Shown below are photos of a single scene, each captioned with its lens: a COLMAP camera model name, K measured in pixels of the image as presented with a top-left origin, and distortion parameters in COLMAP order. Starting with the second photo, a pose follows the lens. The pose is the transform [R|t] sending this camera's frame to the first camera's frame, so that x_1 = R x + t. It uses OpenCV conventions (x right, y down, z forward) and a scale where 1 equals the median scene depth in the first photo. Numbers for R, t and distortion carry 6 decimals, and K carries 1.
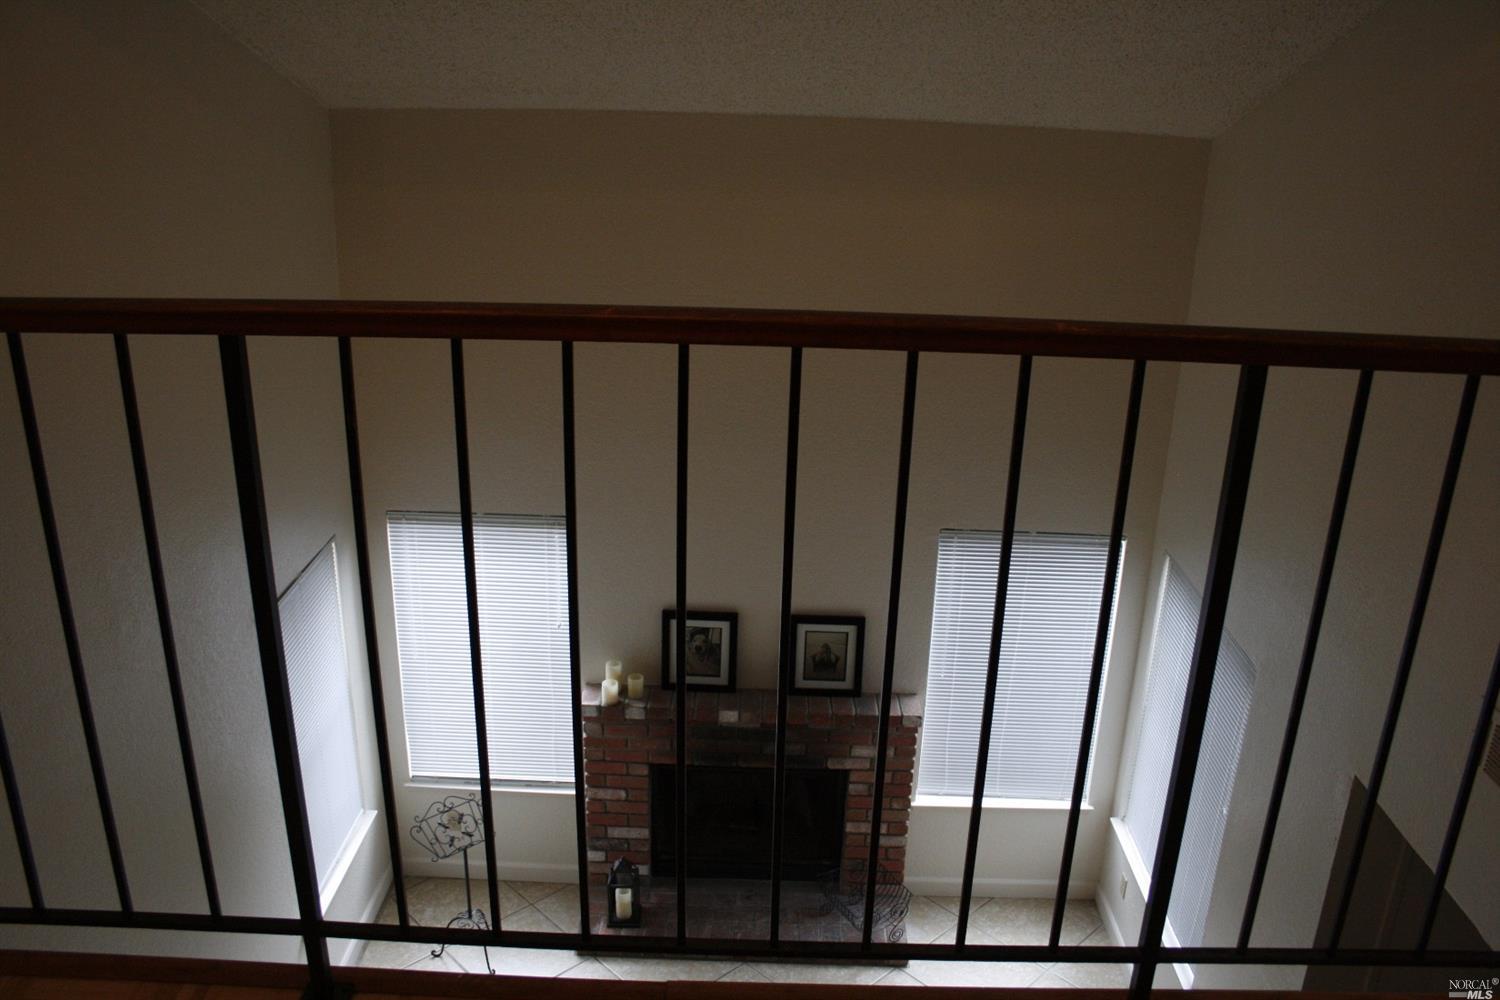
lens RADIAL K [[1226.6, 0, 750.0], [0, 1226.6, 500.0], [0, 0, 1]] dist [-0.116521, 0.003540]
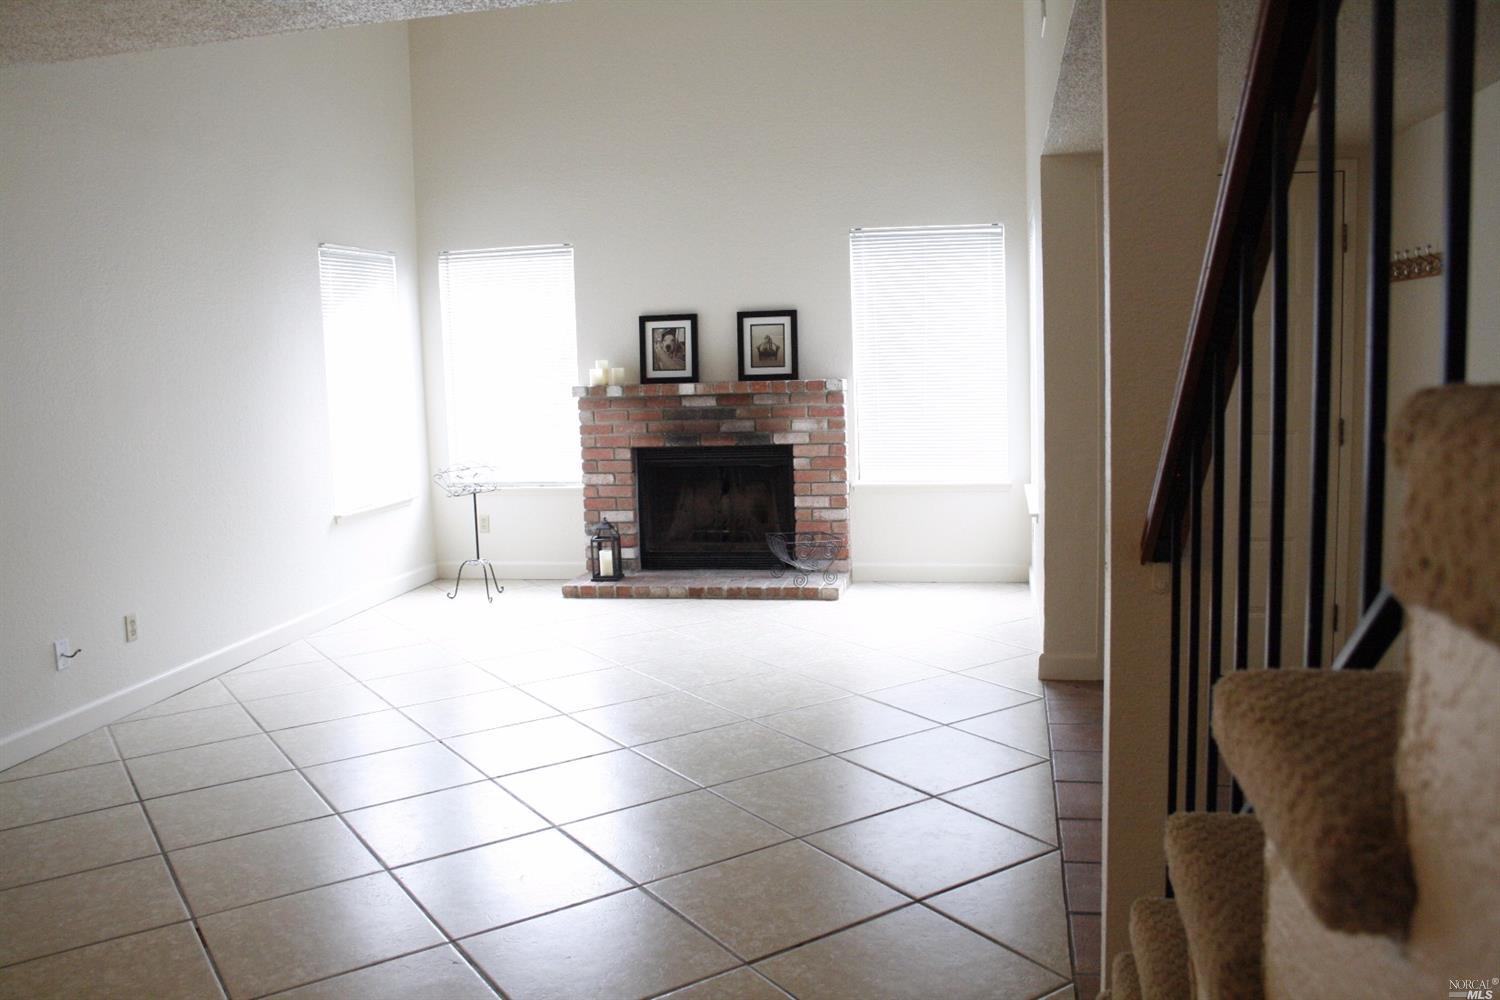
lens RADIAL K [[1226.6, 0, 750.0], [0, 1226.6, 500.0], [0, 0, 1]] dist [-0.116521, 0.003540]
pose [[0.982880, -0.036583, -0.180580, 0.258352], [-0.006821, 0.972194, -0.234079, 0.561238], [0.184122, 0.231304, 0.955300, -0.144439]]
